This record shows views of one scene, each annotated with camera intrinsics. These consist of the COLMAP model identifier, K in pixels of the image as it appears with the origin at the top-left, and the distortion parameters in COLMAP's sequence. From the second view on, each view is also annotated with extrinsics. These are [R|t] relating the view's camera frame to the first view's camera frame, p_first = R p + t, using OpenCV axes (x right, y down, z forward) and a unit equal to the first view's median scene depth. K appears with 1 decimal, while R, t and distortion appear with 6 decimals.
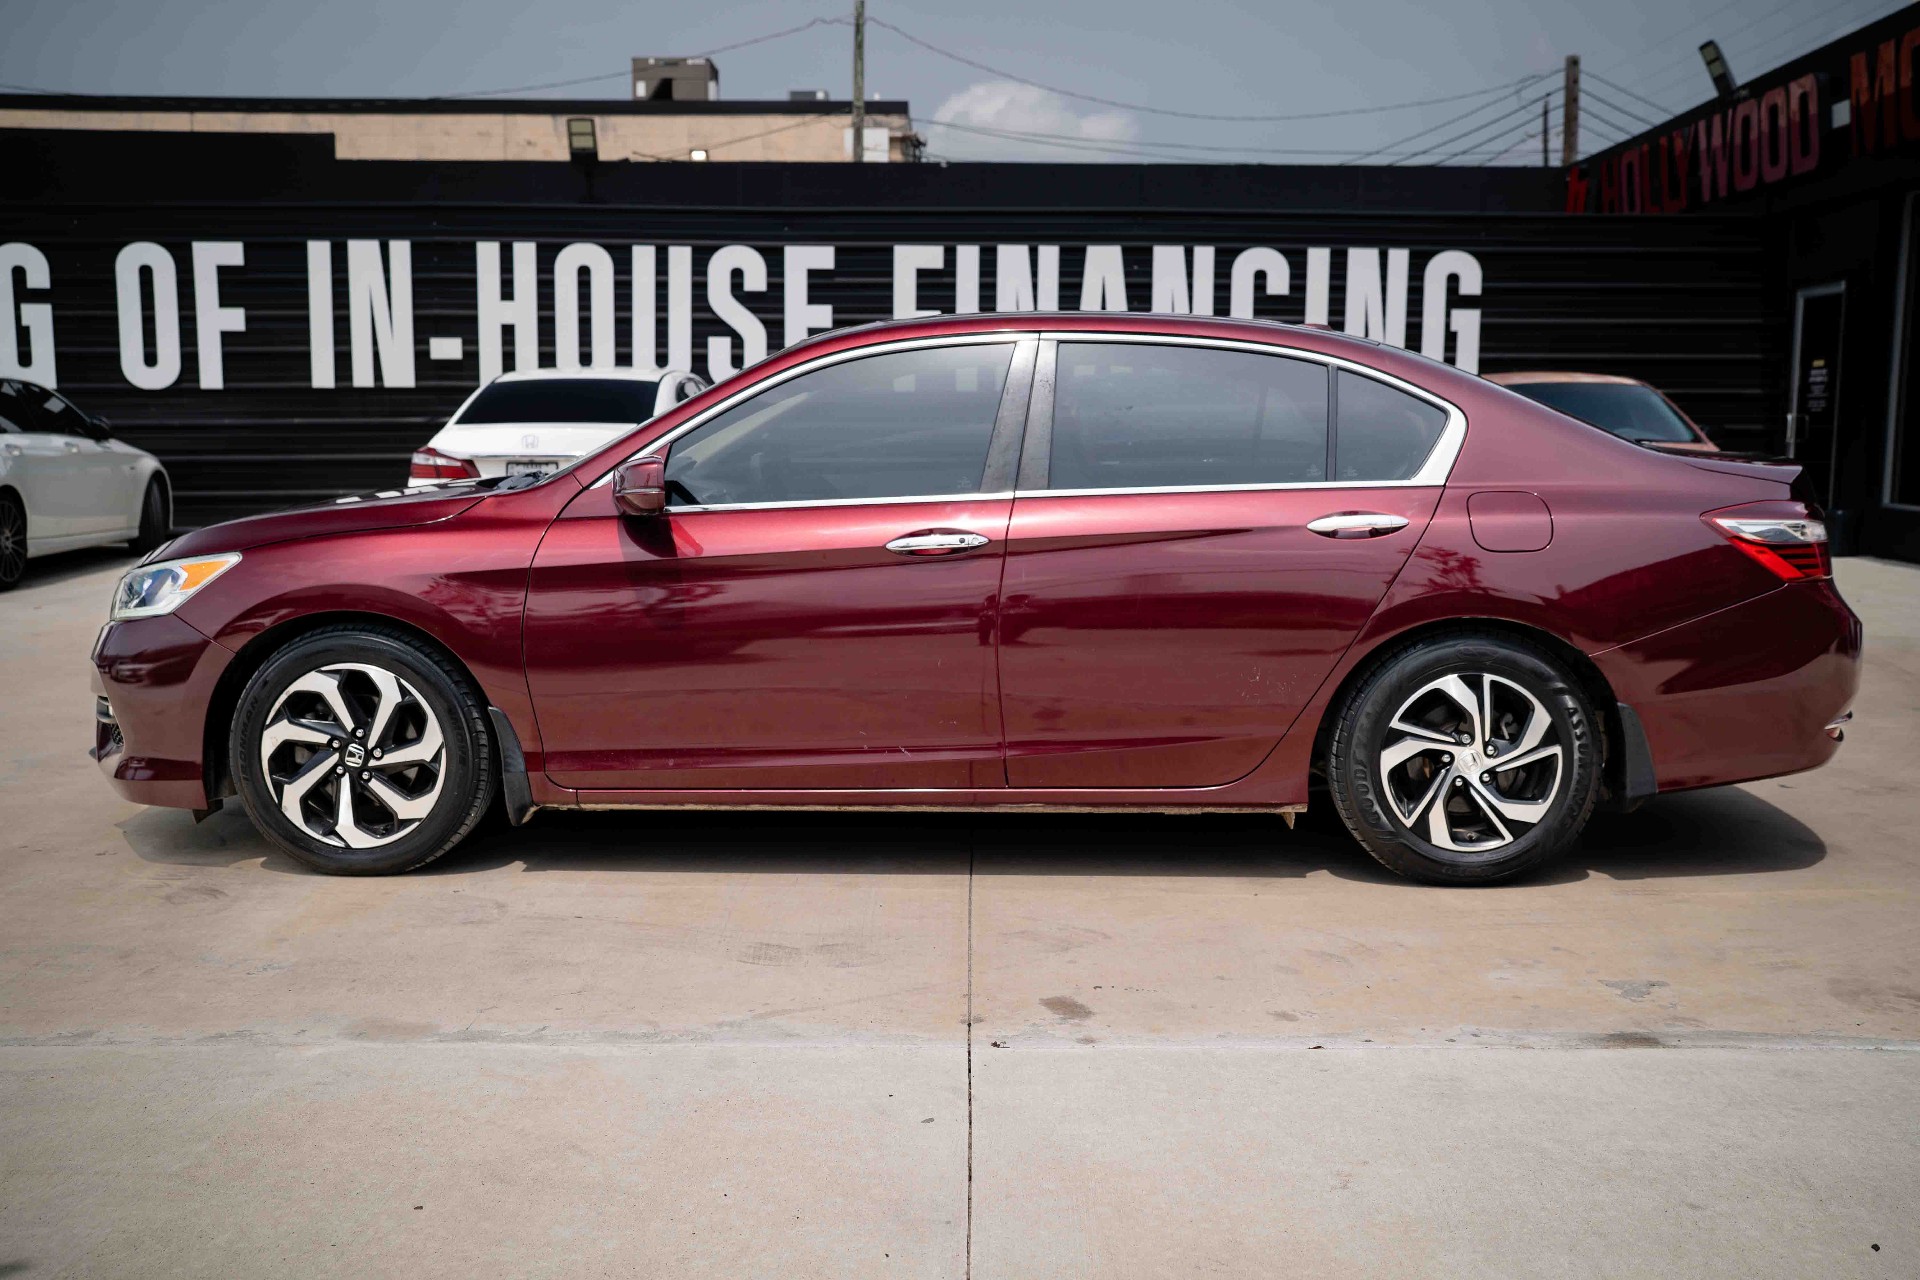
lens RADIAL K [[1849.2, 0, 950.1], [0, 1849.2, 633.8], [0, 0, 1]] dist [-0.061553, 0.191079]
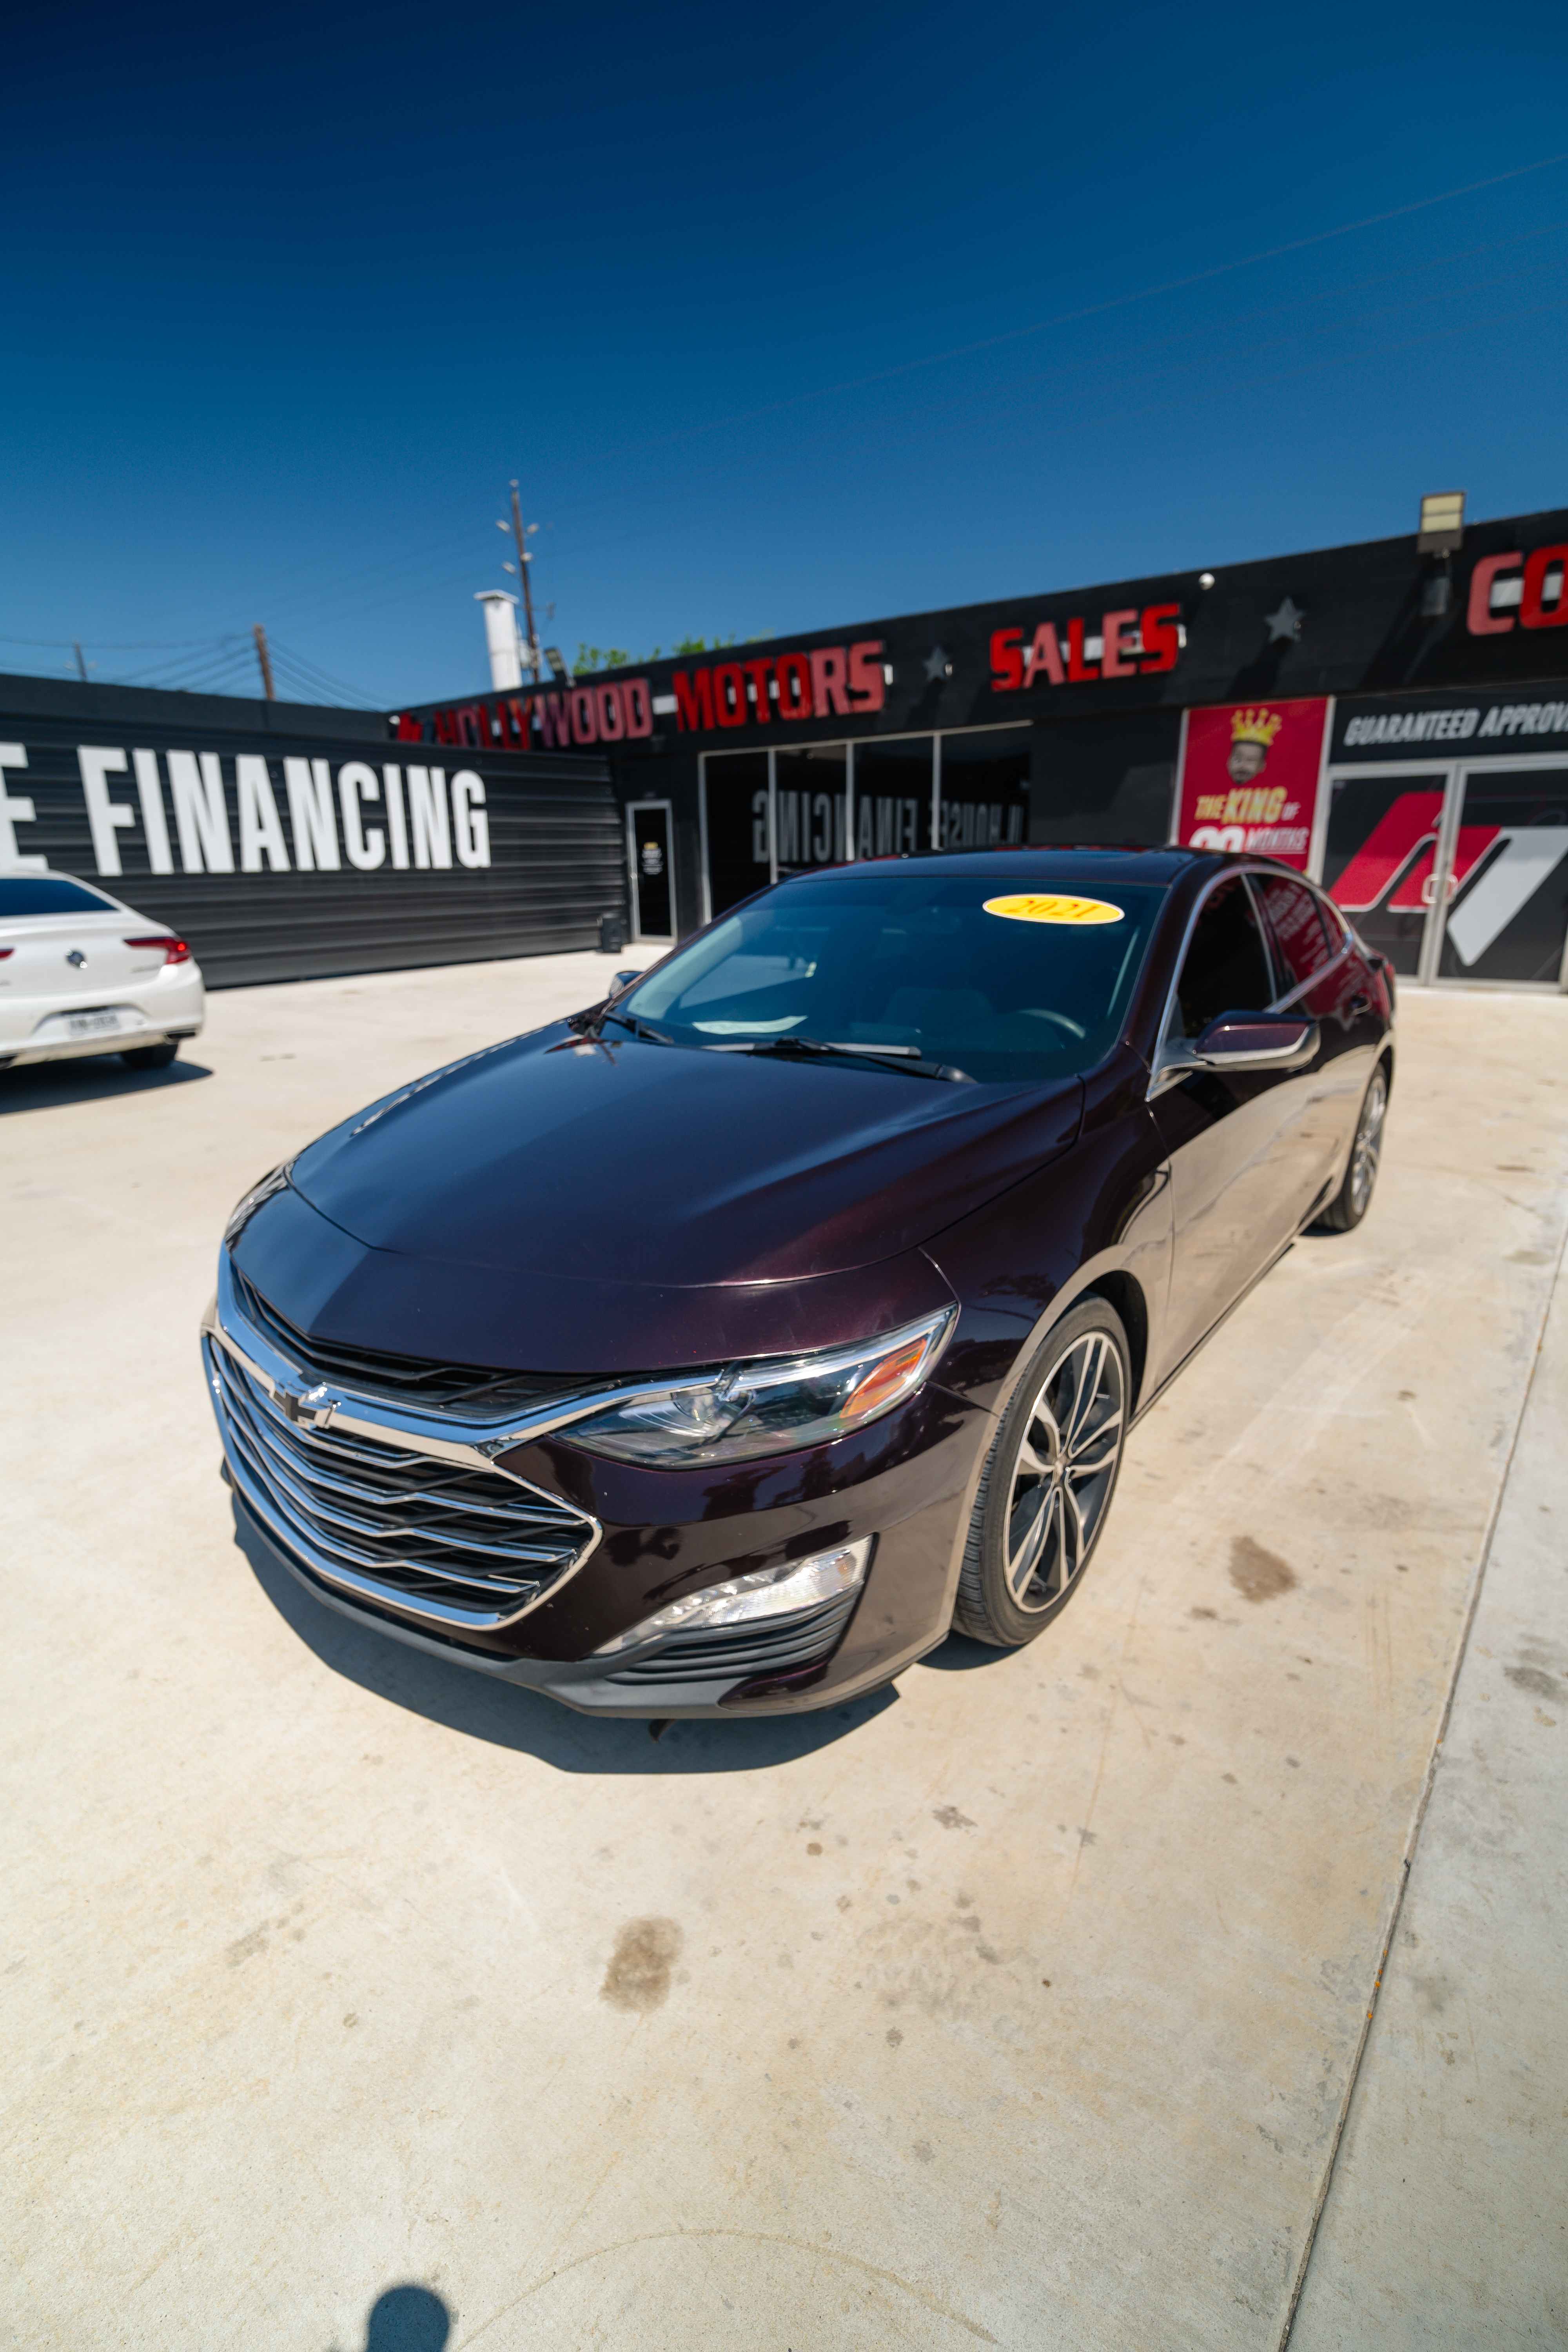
lens RADIAL K [[1096.4, 0, 784.1], [0, 1096.4, 1191.4], [0, 0, 1]] dist [-0.004466, -0.000733]
pose [[0.605744, -0.244463, 0.757174, -0.359749], [0.112876, 0.968408, 0.222361, -0.041273], [-0.787612, -0.049227, 0.614202, 0.206632]]
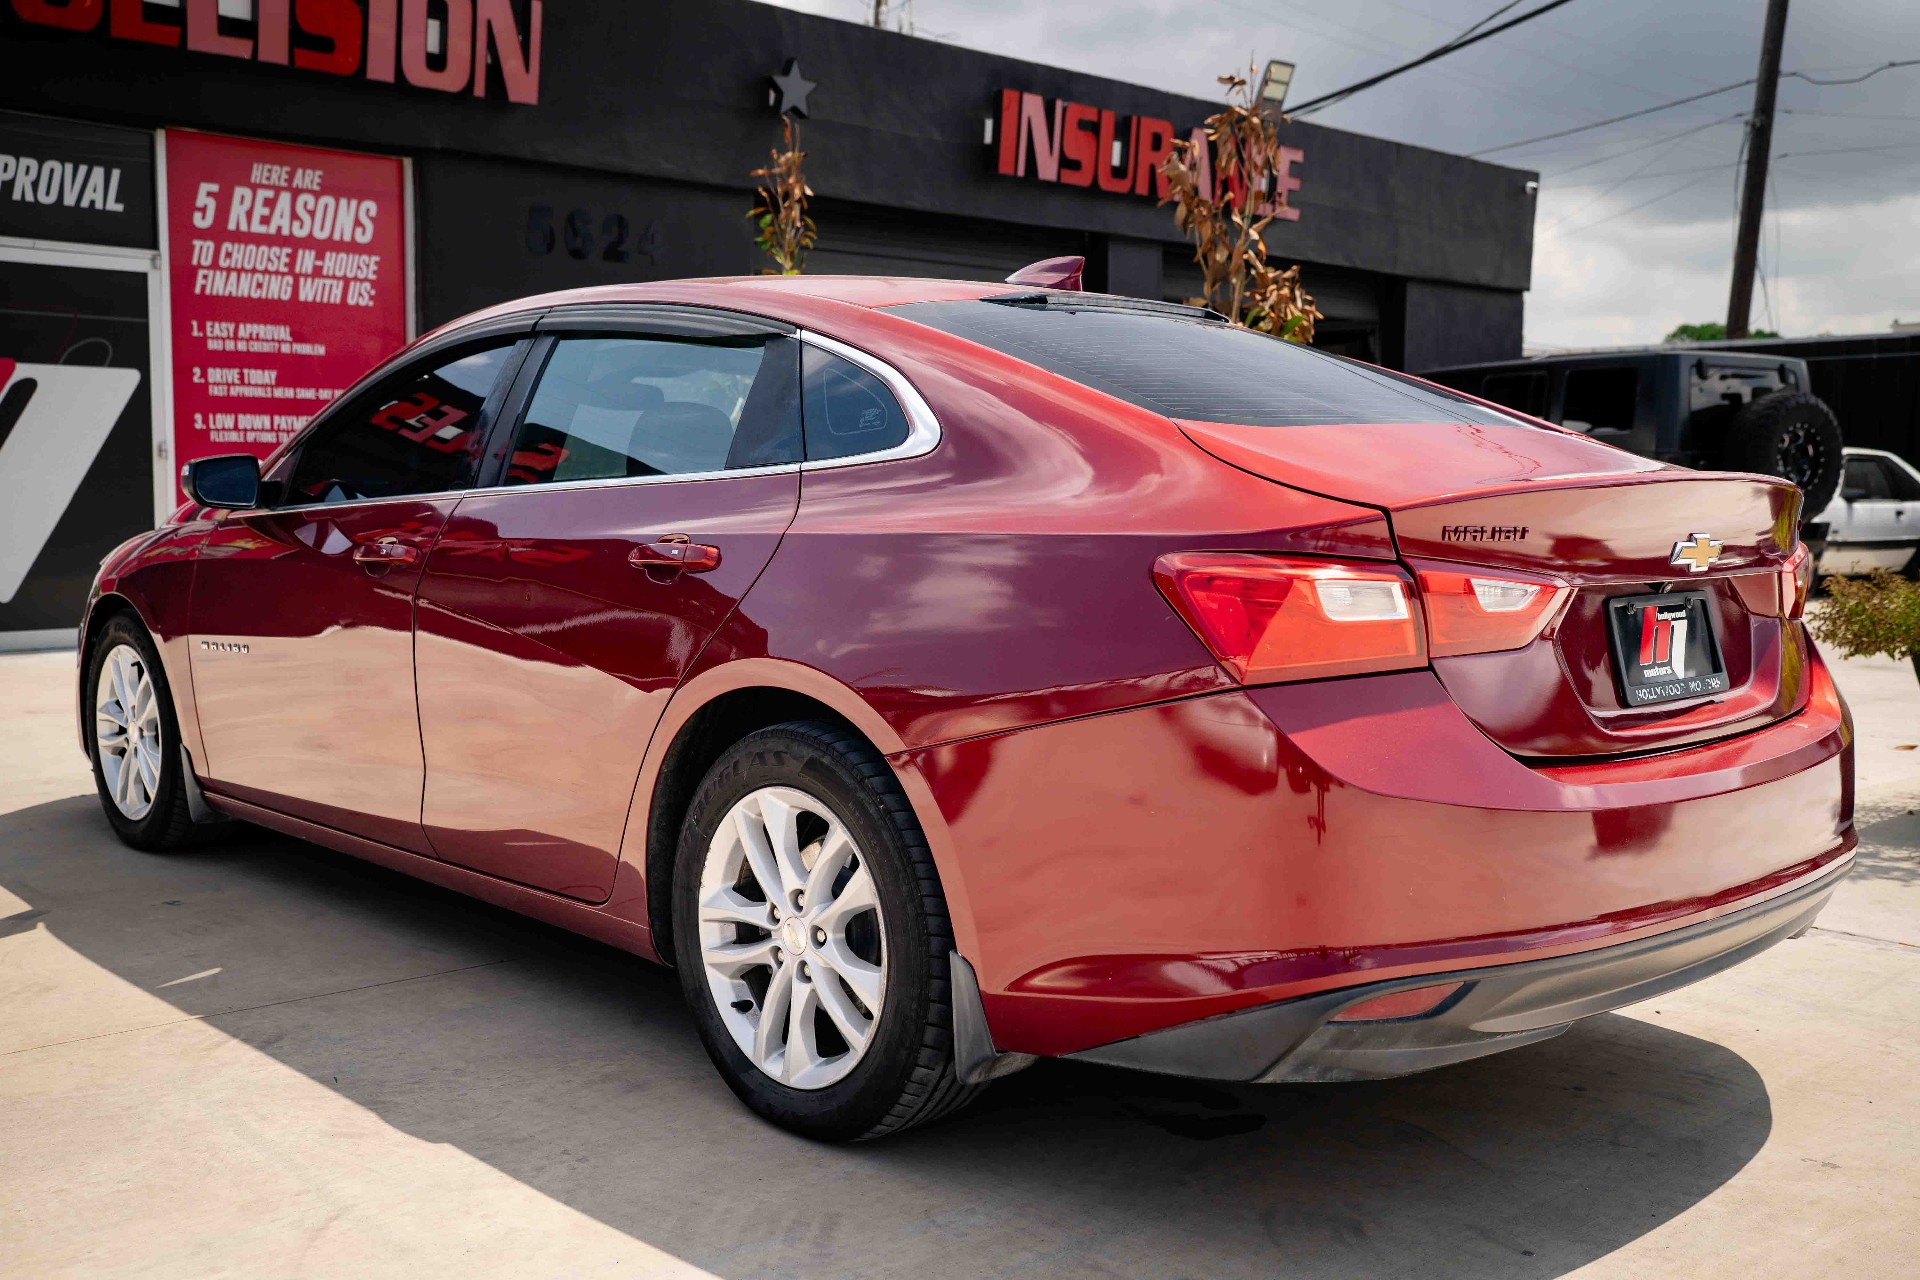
lens RADIAL K [[1857.7, 0, 953.7], [0, 1857.7, 634.7], [0, 0, 1]] dist [-0.061523, 0.194240]
pose [[-0.690307, -0.073589, 0.719764, -0.215277], [0.073133, 0.982622, 0.170604, -0.050944], [-0.719811, 0.170407, -0.672929, 0.494859]]
